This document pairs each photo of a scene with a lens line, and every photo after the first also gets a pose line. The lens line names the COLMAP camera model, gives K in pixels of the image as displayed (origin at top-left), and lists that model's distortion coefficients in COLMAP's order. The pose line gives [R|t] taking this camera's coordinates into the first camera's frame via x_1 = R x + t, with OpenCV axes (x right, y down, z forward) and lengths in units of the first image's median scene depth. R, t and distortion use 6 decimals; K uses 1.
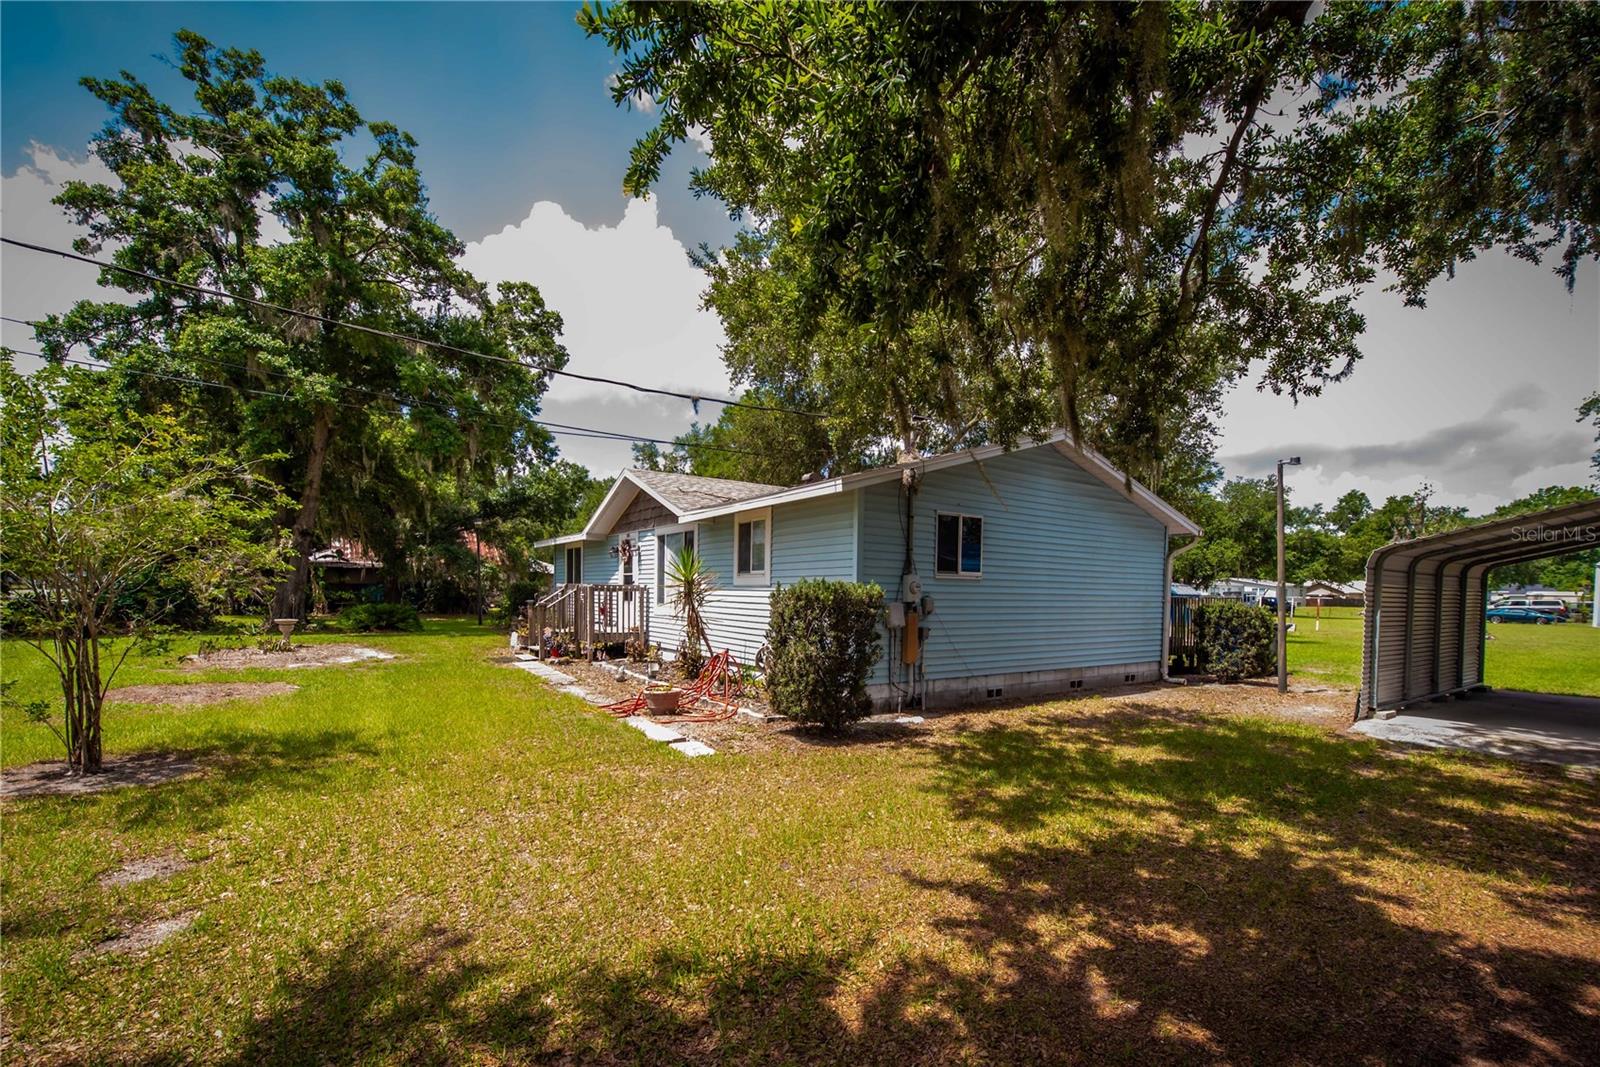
lens RADIAL K [[670.9, 0, 805.3], [0, 670.9, 589.0], [0, 0, 1]] dist [0.000515, 0.000026]
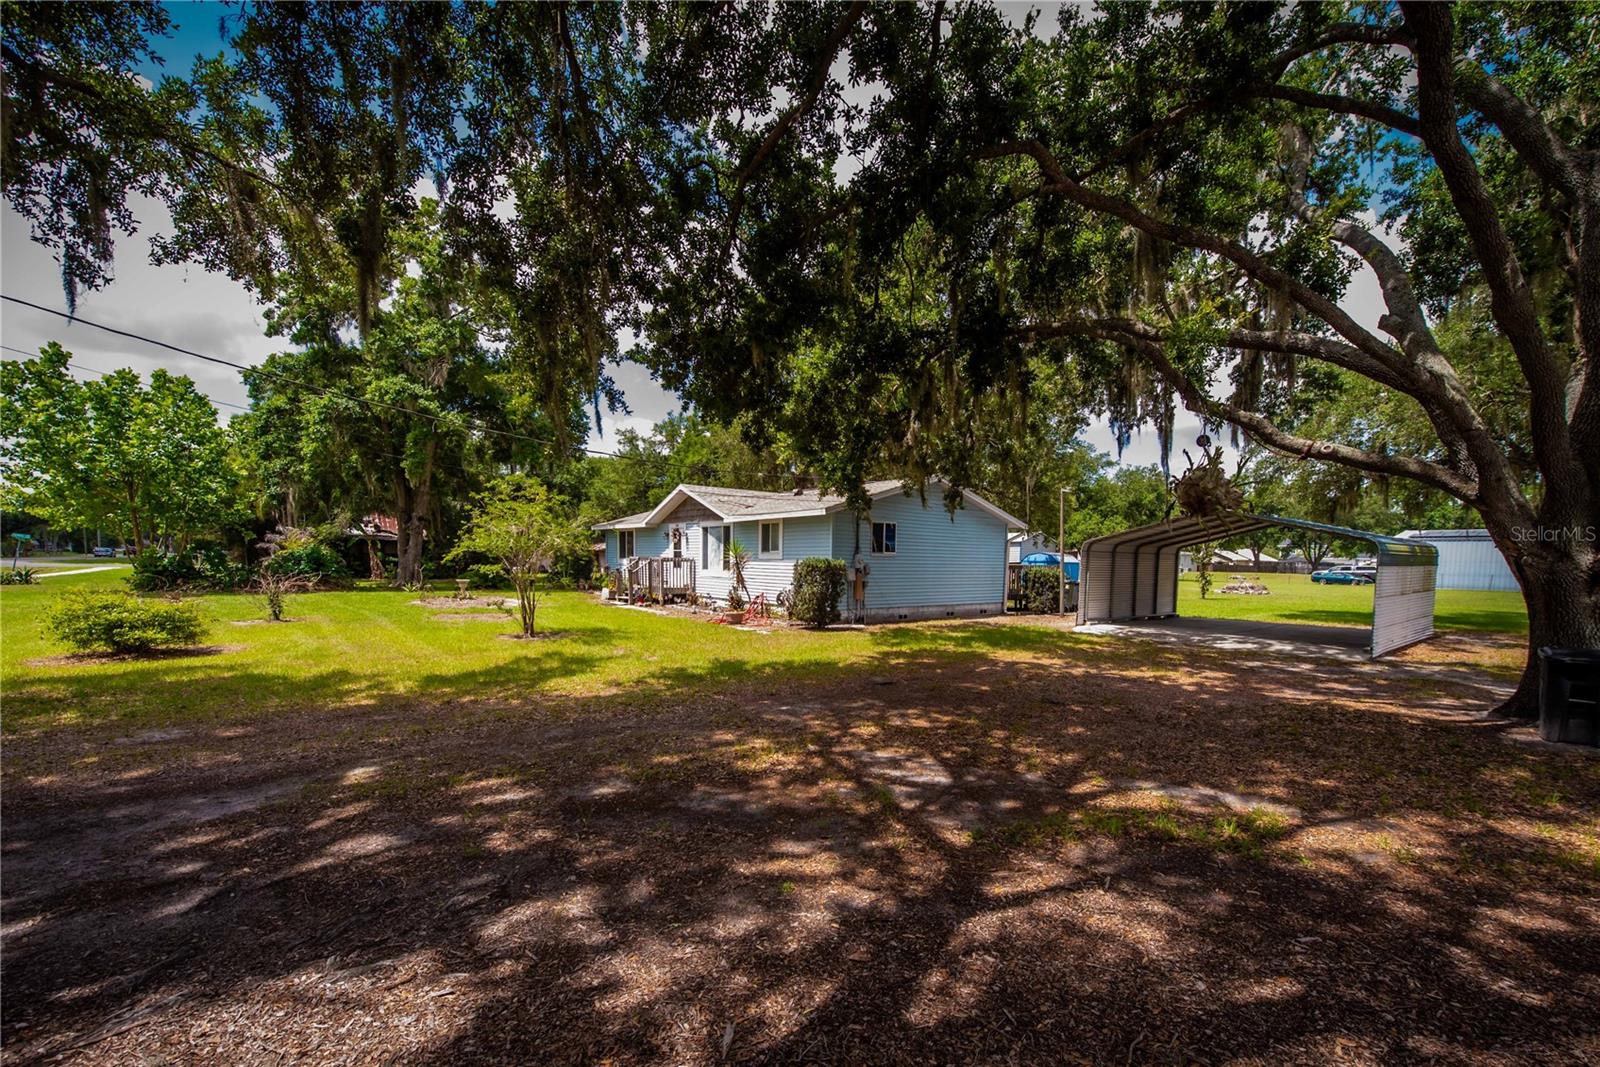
lens RADIAL K [[649.0, 0, 800.0], [0, 649.0, 533.5], [0, 0, 1]] dist [0.008229, -0.000149]
pose [[0.998023, 0.001148, 0.062847, -0.094925], [0.001059, 0.999384, -0.035069, -0.010596], [-0.062848, 0.035067, 0.997407, -0.633169]]
